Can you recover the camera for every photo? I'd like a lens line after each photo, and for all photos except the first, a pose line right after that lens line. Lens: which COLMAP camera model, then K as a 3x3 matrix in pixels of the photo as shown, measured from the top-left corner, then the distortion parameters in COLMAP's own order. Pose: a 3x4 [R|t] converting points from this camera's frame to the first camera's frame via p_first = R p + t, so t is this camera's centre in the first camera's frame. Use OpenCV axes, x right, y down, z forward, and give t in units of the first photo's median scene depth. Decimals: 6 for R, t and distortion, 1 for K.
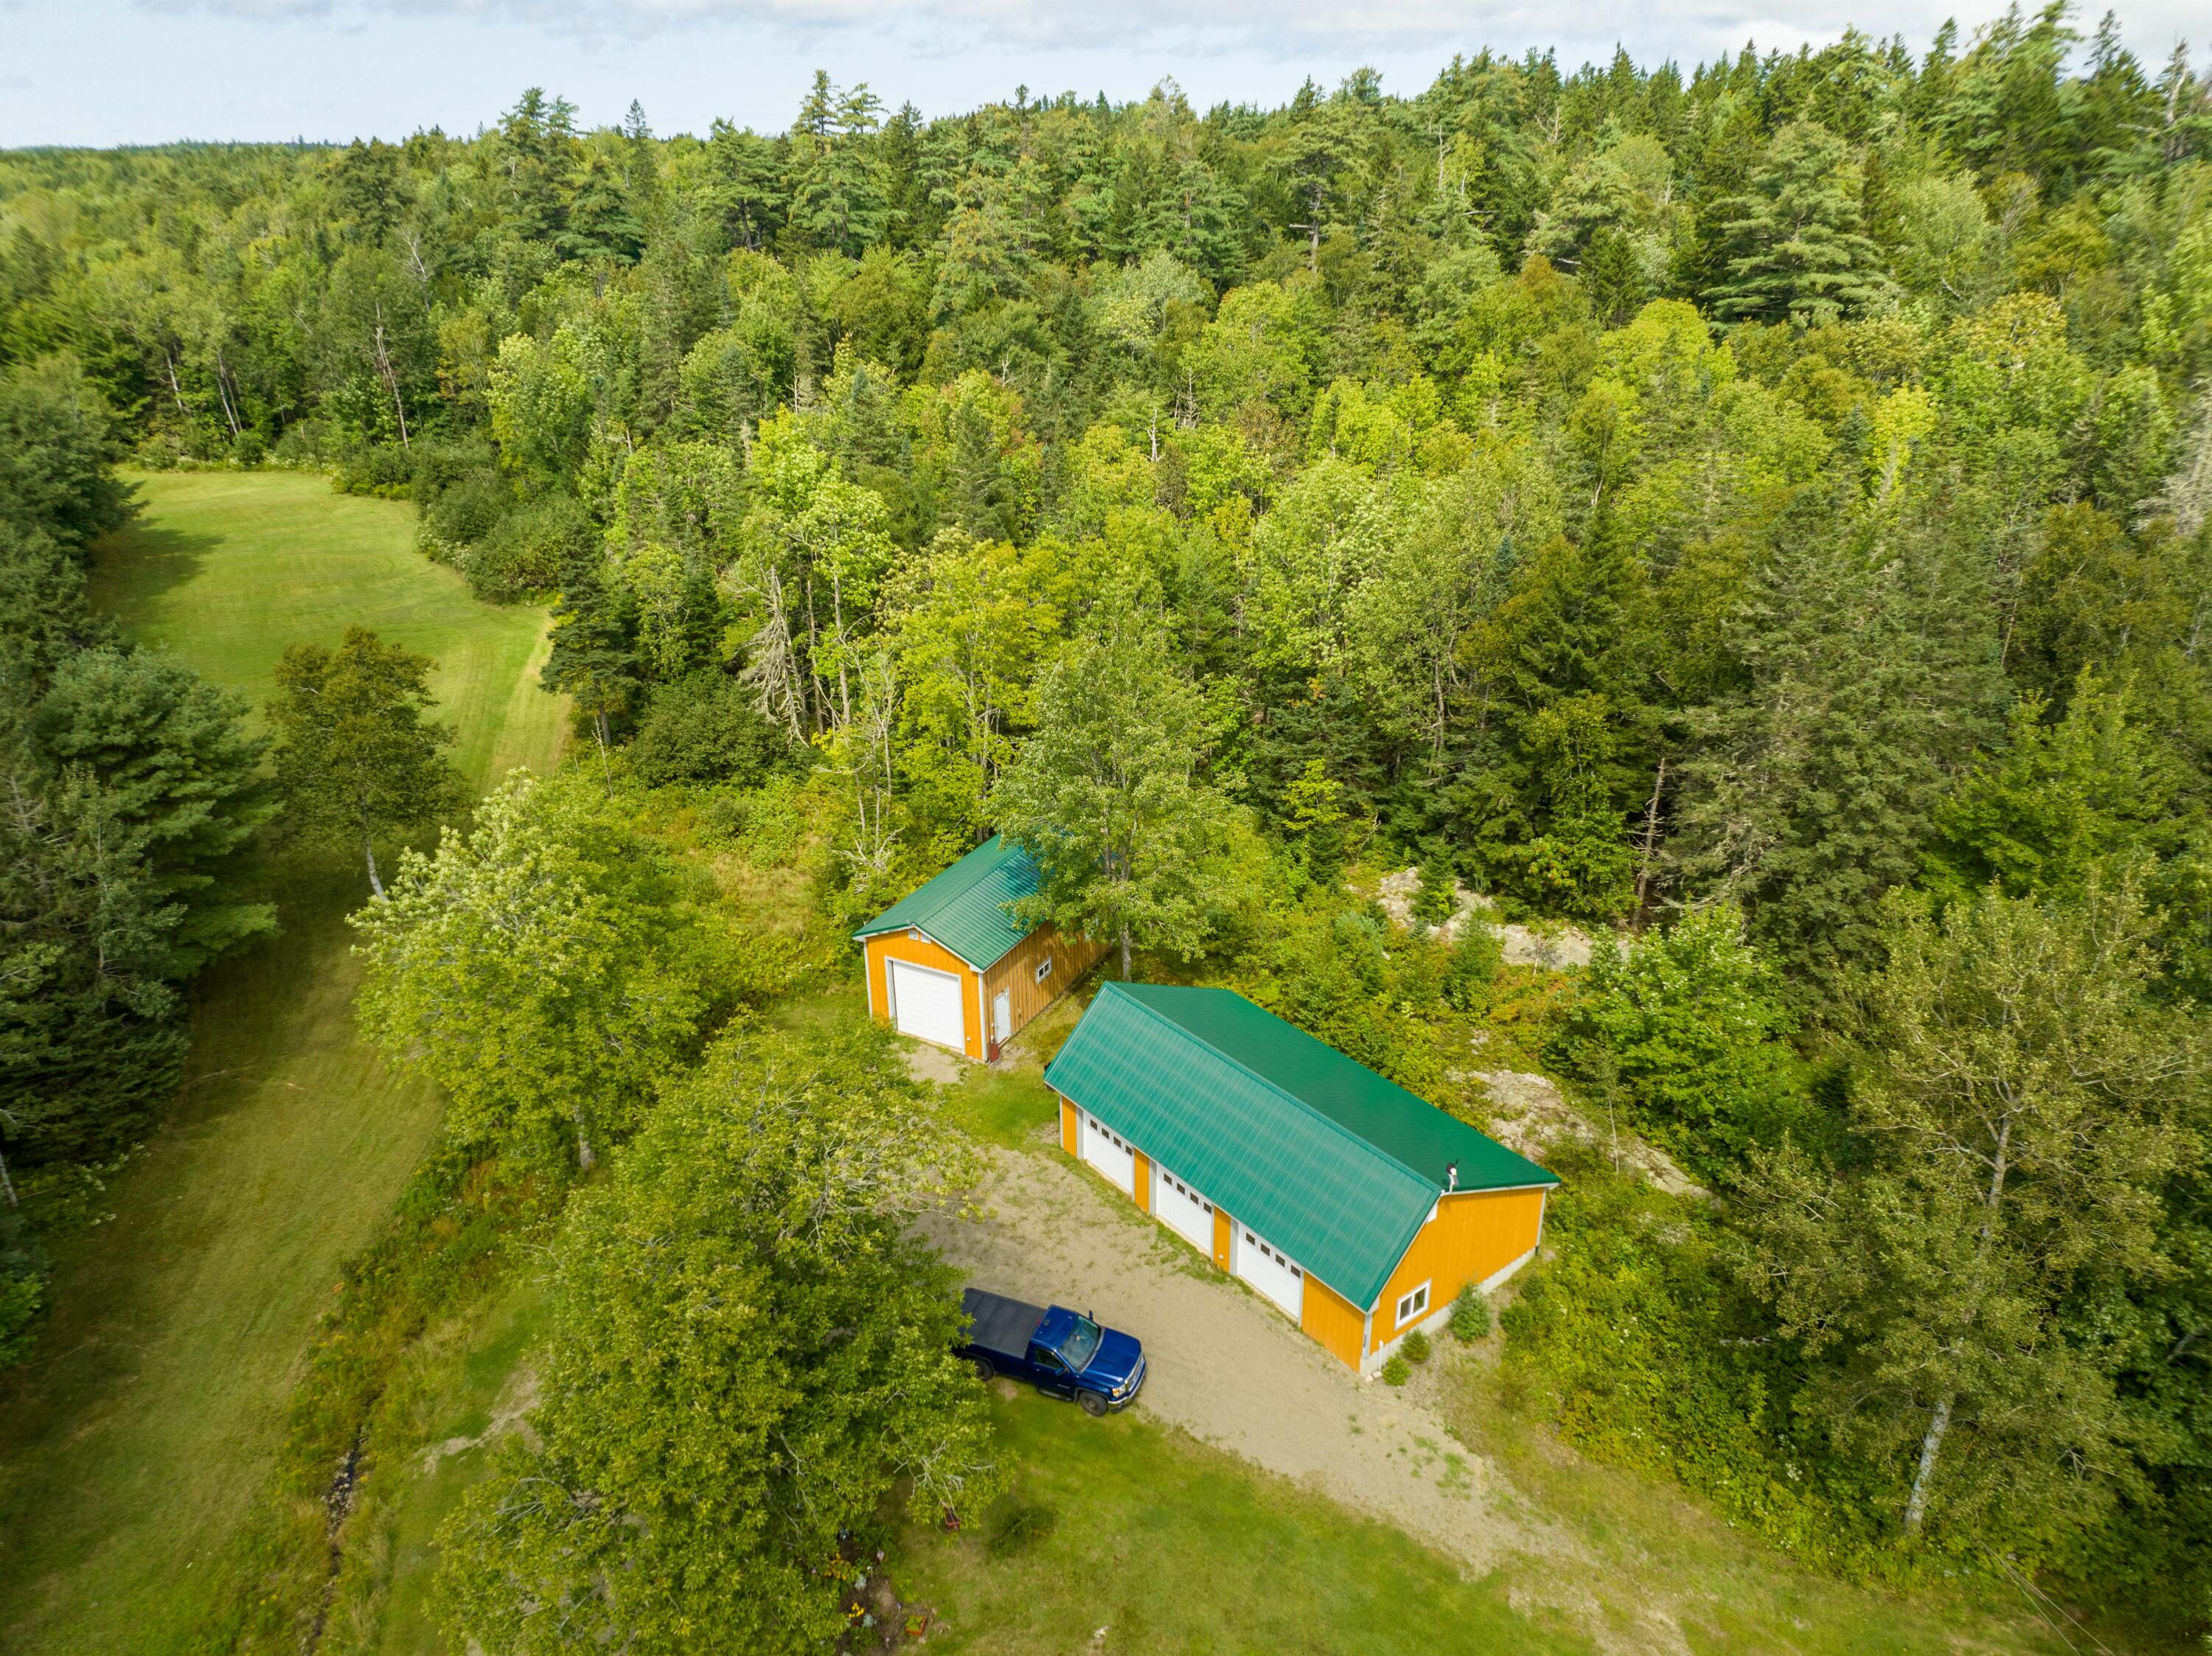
lens RADIAL K [[1573.5, 0, 1105.3], [0, 1573.5, 829.7], [0, 0, 1]] dist [-0.035771, -0.003683]
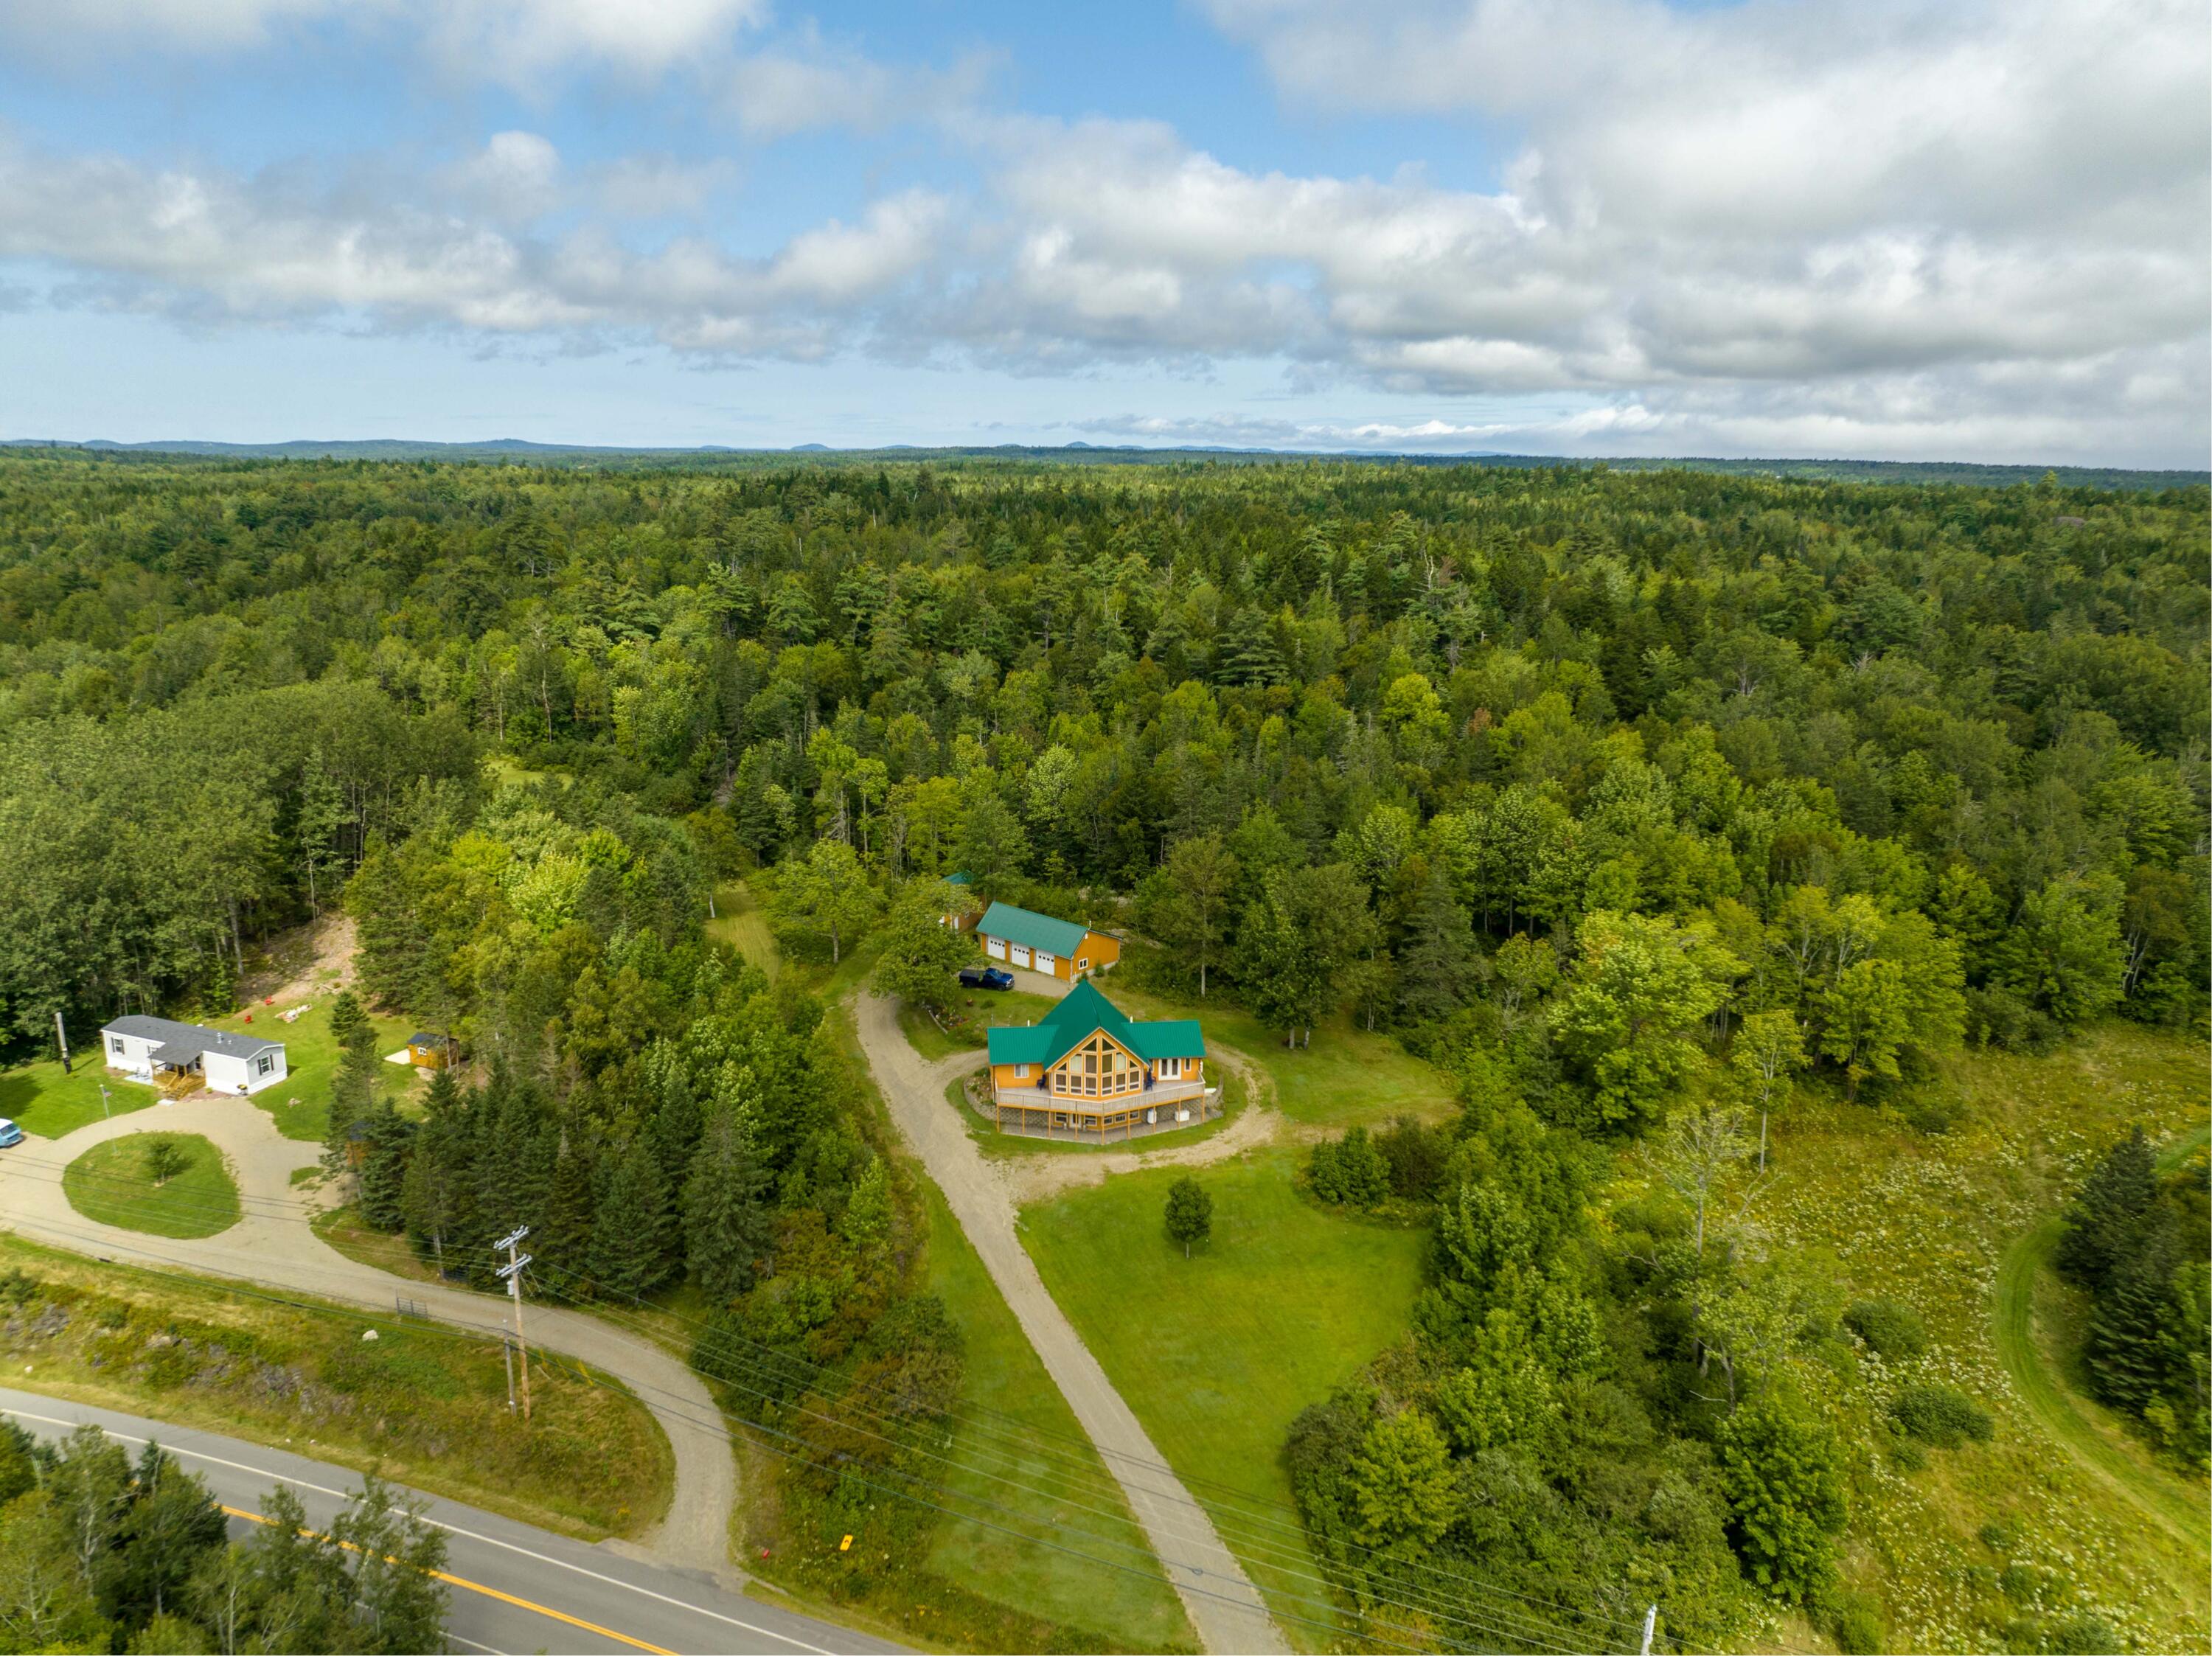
lens RADIAL K [[1573.5, 0, 1109.5], [0, 1573.5, 836.7], [0, 0, 1]] dist [-0.035771, -0.003683]
pose [[0.986869, -0.023082, 0.159864, -0.149635], [0.050306, 0.984432, -0.168413, 0.281274], [-0.153488, 0.174243, 0.972667, -1.209037]]
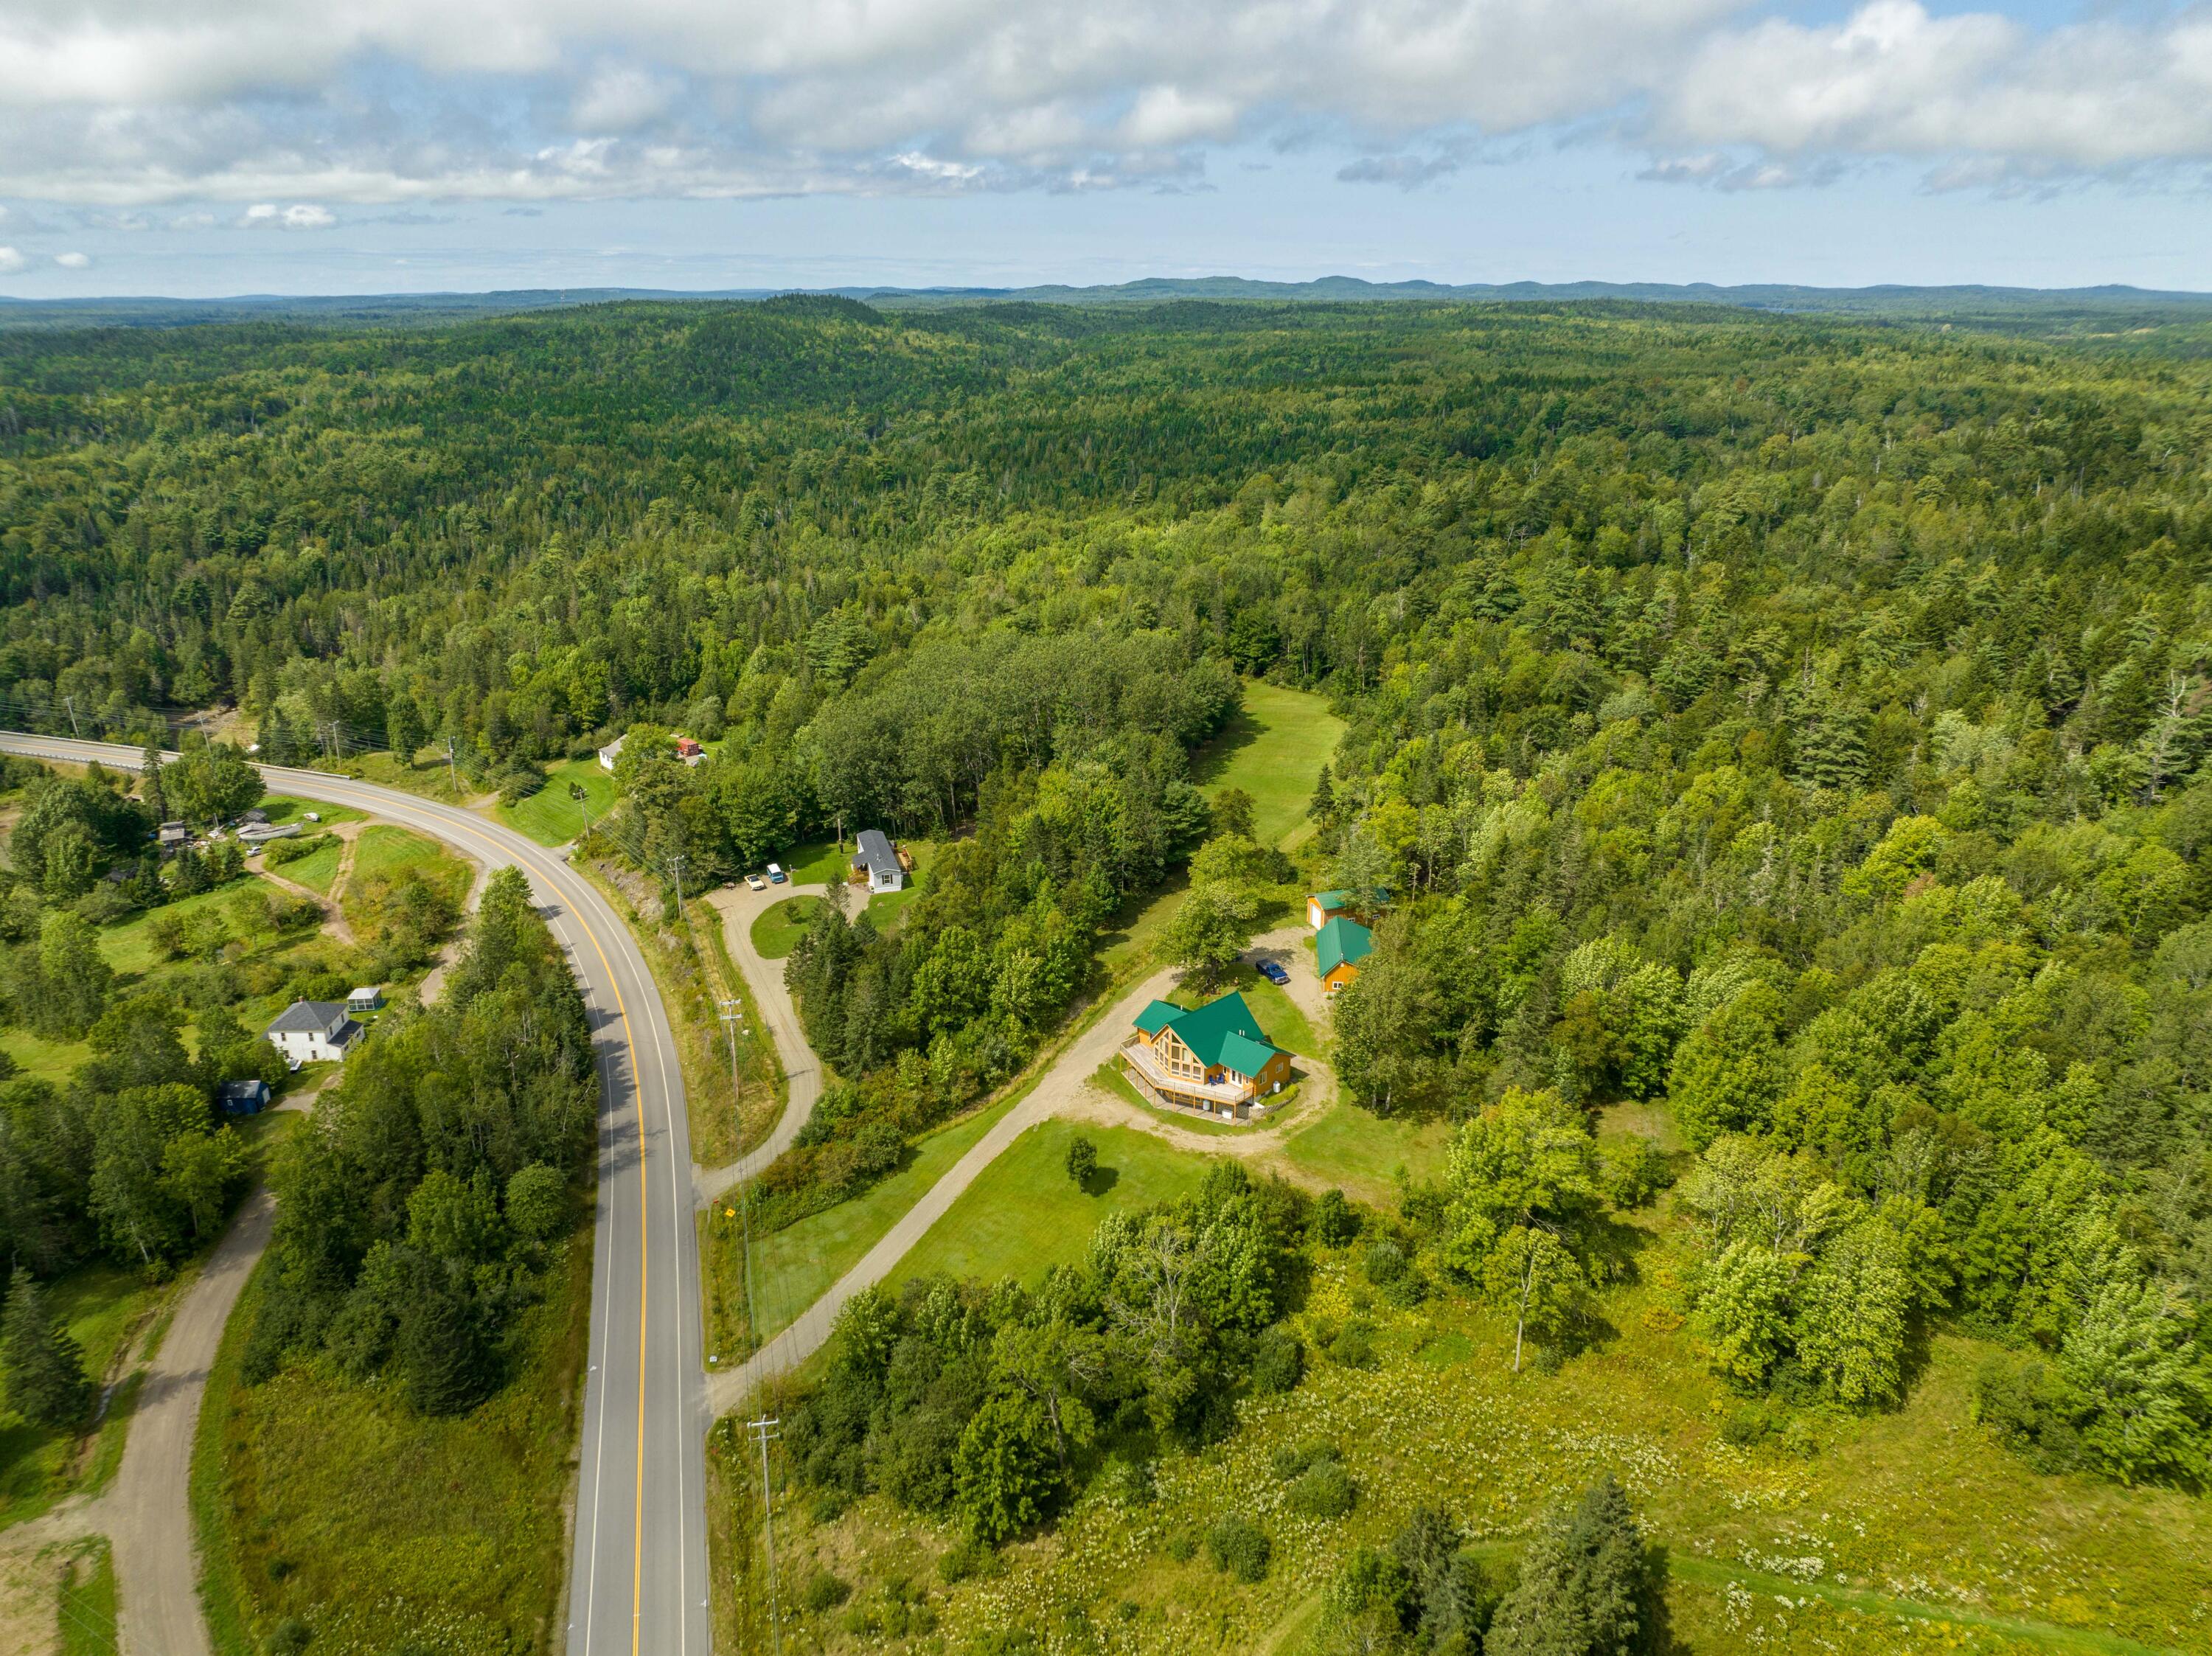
lens RADIAL K [[1573.5, 0, 1101.0], [0, 1573.5, 833.7], [0, 0, 1]] dist [-0.035771, -0.003683]
pose [[0.725195, 0.236215, -0.646757, 1.134622], [-0.280608, 0.959159, 0.035674, -0.043641], [0.628769, 0.155614, 0.761862, -1.342434]]
